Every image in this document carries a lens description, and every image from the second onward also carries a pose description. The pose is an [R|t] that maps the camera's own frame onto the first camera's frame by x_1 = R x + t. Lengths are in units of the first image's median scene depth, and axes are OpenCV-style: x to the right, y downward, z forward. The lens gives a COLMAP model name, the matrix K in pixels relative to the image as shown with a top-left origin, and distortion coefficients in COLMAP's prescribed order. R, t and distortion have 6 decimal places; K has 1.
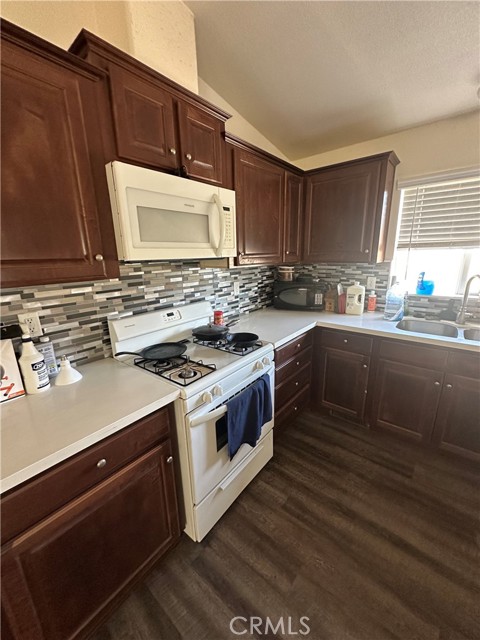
lens RADIAL K [[254.6, 0, 240.6], [0, 254.6, 319.6], [0, 0, 1]] dist [-0.004306, 0.000605]
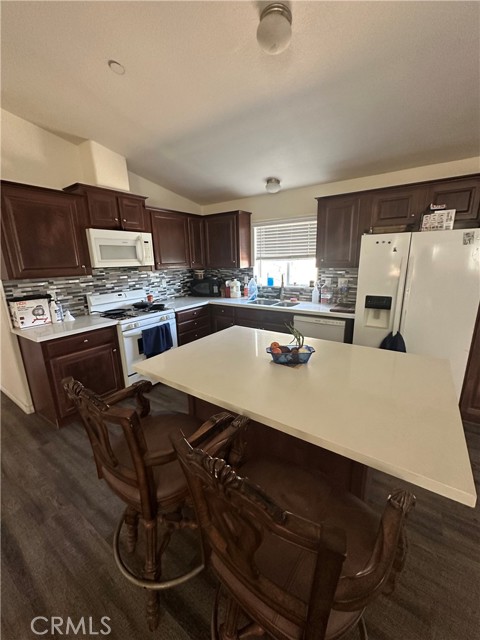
lens RADIAL K [[254.6, 0, 240.7], [0, 254.6, 320.2], [0, 0, 1]] dist [-0.004306, 0.000605]
pose [[0.996742, -0.017104, 0.078824, 0.524769], [0.018293, 0.999729, -0.014393, 0.234168], [-0.078556, 0.015788, 0.996785, -1.082323]]
